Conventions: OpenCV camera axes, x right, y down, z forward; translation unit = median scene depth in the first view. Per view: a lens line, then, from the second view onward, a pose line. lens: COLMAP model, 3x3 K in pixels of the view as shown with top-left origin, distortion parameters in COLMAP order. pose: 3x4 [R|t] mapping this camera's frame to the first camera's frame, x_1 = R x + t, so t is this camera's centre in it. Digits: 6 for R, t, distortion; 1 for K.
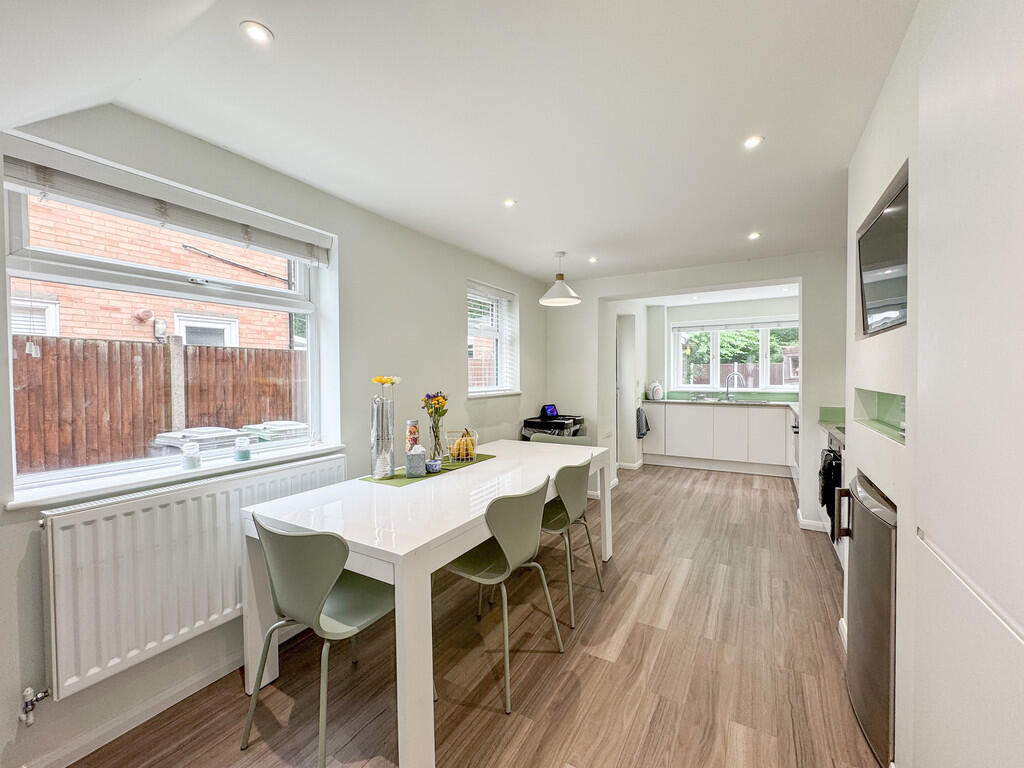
lens RADIAL K [[416.5, 0, 511.1], [0, 416.5, 383.1], [0, 0, 1]] dist [-0.002626, 0.000136]
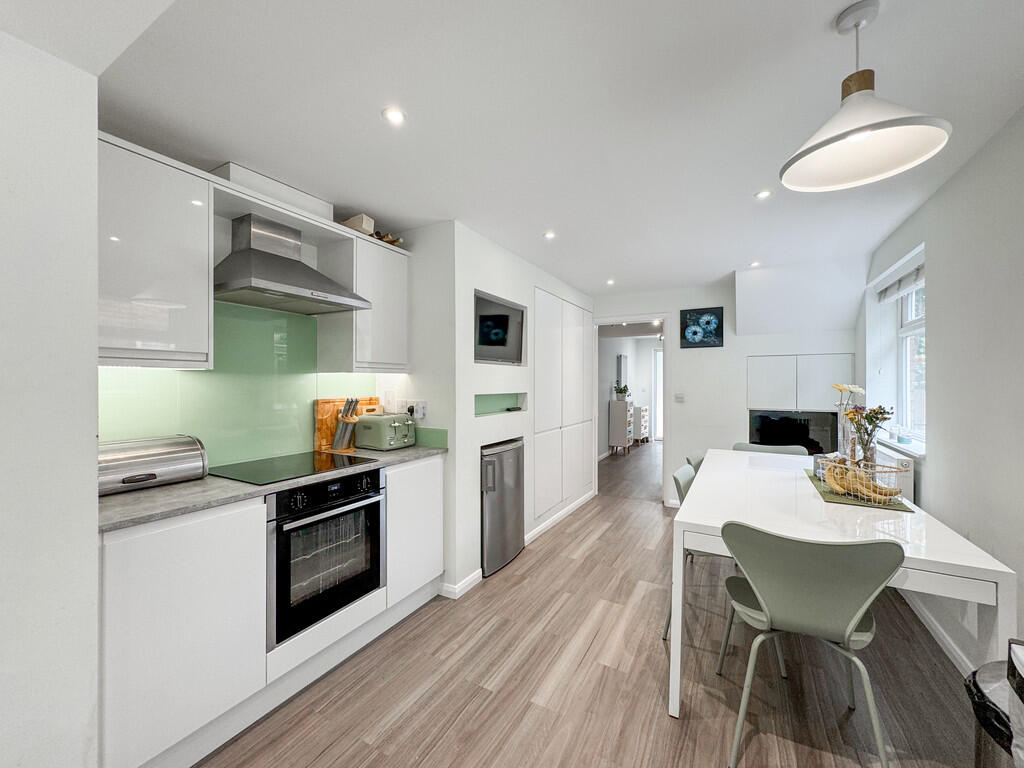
lens RADIAL K [[411.4, 0, 508.5], [0, 411.4, 383.3], [0, 0, 1]] dist [-0.001973, 0.000299]
pose [[-0.999736, 0.008479, -0.021339, 0.242896], [0.008065, 0.999779, 0.019421, -0.018663], [0.021499, 0.019244, -0.999584, 0.801697]]
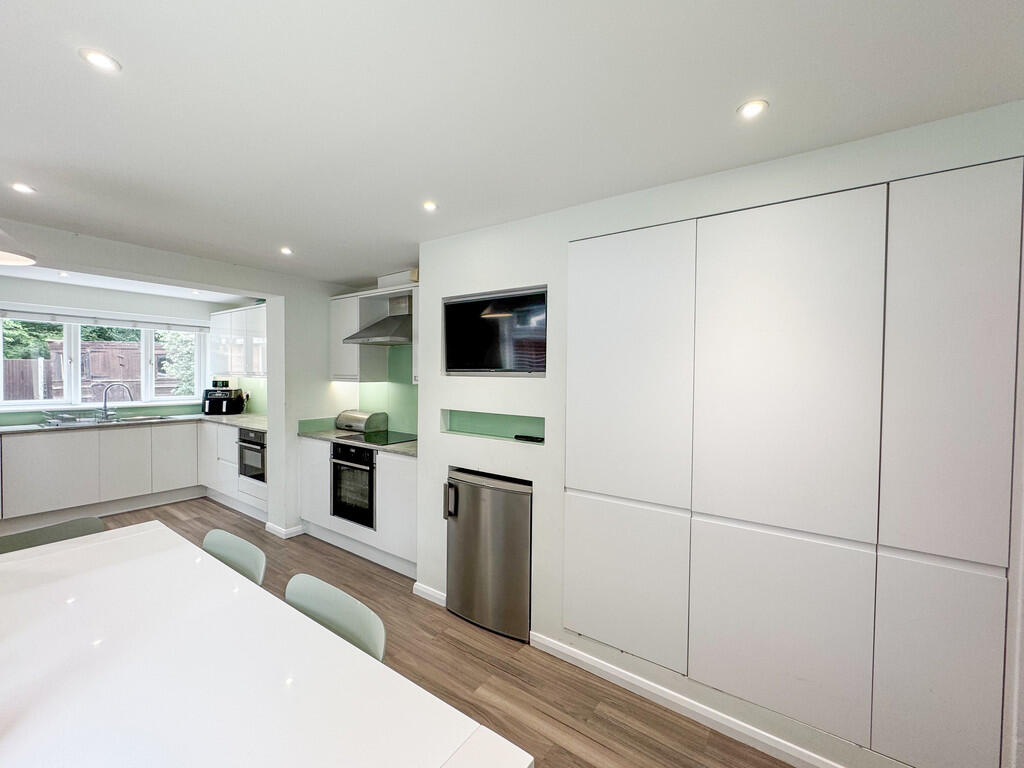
lens RADIAL K [[425.0, 0, 512.0], [0, 425.0, 384.0], [0, 0, 1]] dist [-0.002478, 0.000235]
pose [[0.079834, -0.015290, 0.996691, -0.189126], [0.006062, 0.999871, 0.014853, -0.031059], [-0.996790, 0.004856, 0.079917, 0.212914]]
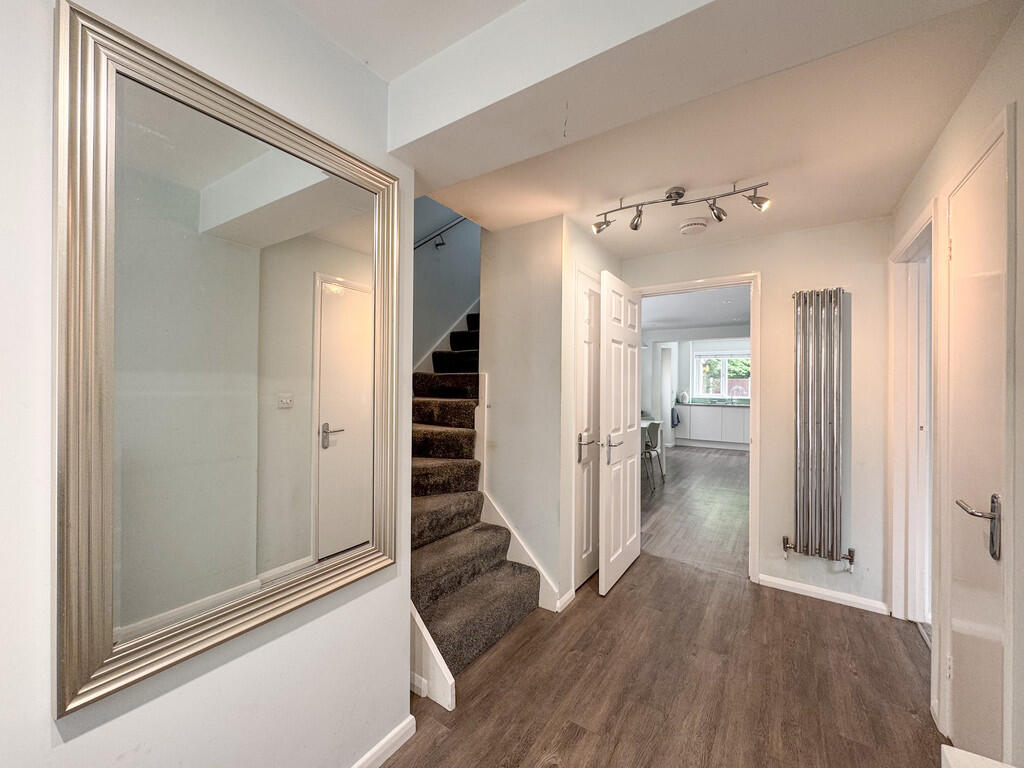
lens RADIAL K [[408.1, 0, 511.6], [0, 408.1, 383.7], [0, 0, 1]] dist [-0.002731, 0.000502]
pose [[0.998473, 0.014640, -0.053268, -0.220595], [-0.015416, 0.999781, -0.014177, 0.000025], [0.053049, 0.014977, 0.998480, -0.570363]]
